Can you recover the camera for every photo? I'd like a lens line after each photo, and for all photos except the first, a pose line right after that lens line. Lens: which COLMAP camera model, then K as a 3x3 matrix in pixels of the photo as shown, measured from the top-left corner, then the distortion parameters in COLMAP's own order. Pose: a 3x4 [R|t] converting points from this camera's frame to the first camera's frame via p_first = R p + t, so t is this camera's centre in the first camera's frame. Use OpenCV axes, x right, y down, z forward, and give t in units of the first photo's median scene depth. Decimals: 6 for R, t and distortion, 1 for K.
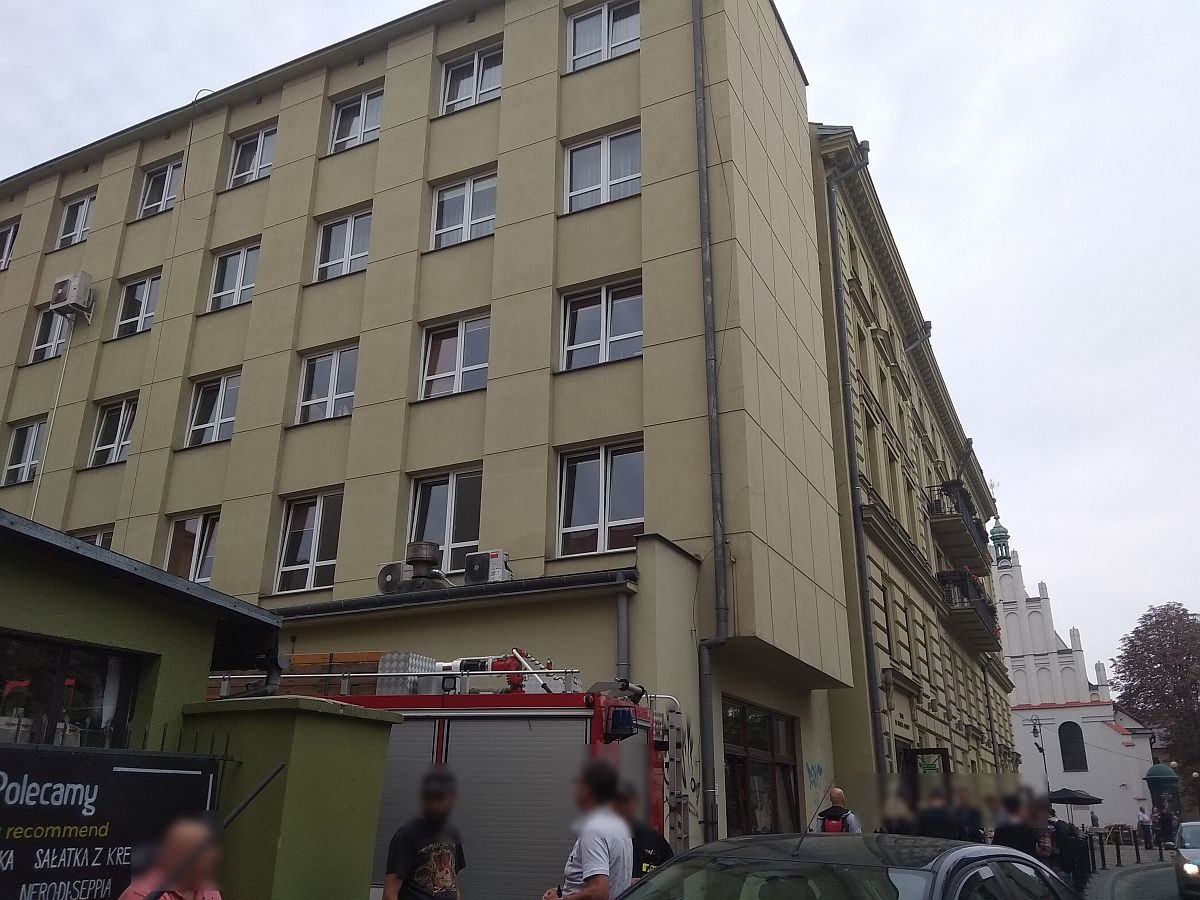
lens RADIAL K [[975.5, 0, 604.3], [0, 975.5, 443.9], [0, 0, 1]] dist [0.076869, -0.141937]
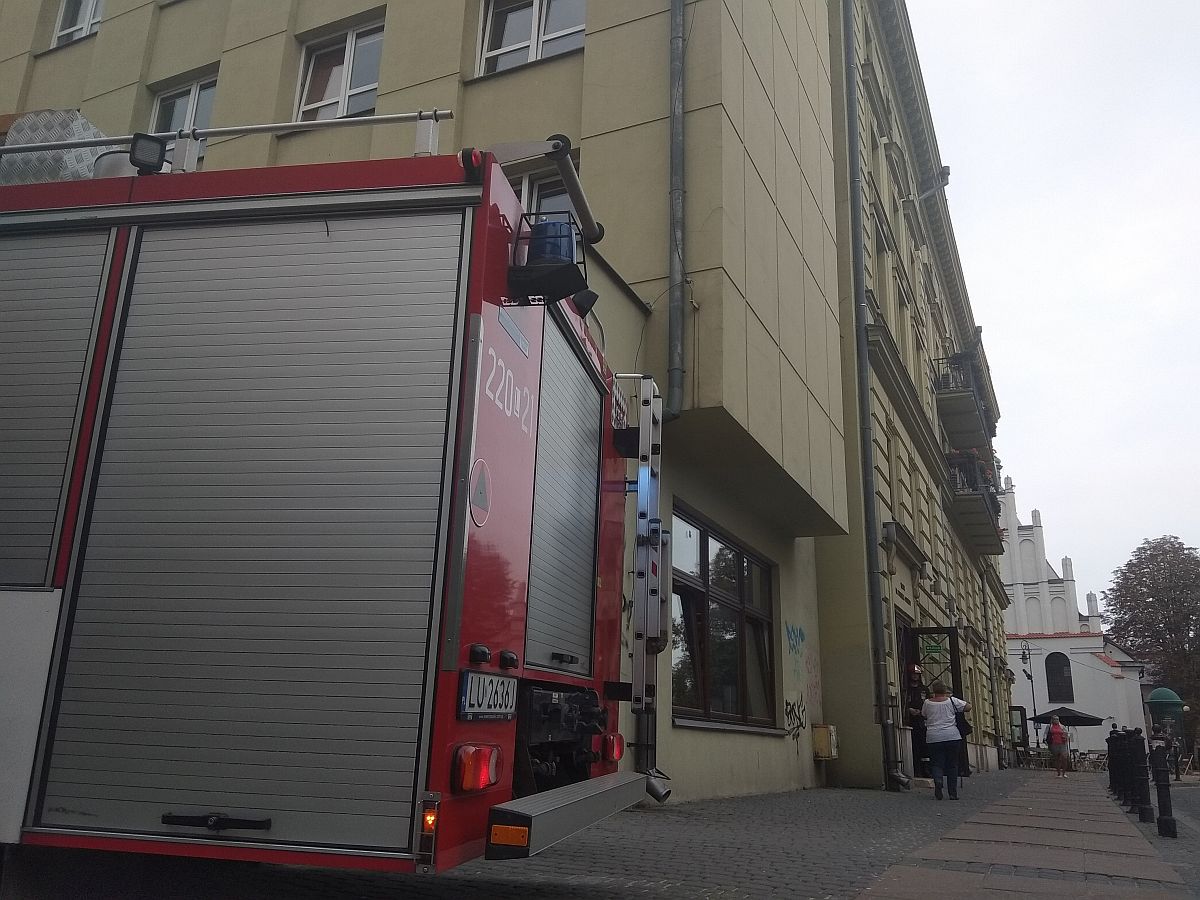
lens RADIAL K [[981.3, 0, 602.9], [0, 981.3, 437.7], [0, 0, 1]] dist [0.113425, -0.211536]
pose [[0.999515, 0.028563, 0.012431, 0.029988], [-0.029263, 0.997745, 0.060398, 0.087842], [-0.010678, -0.060733, 0.998097, 0.146441]]
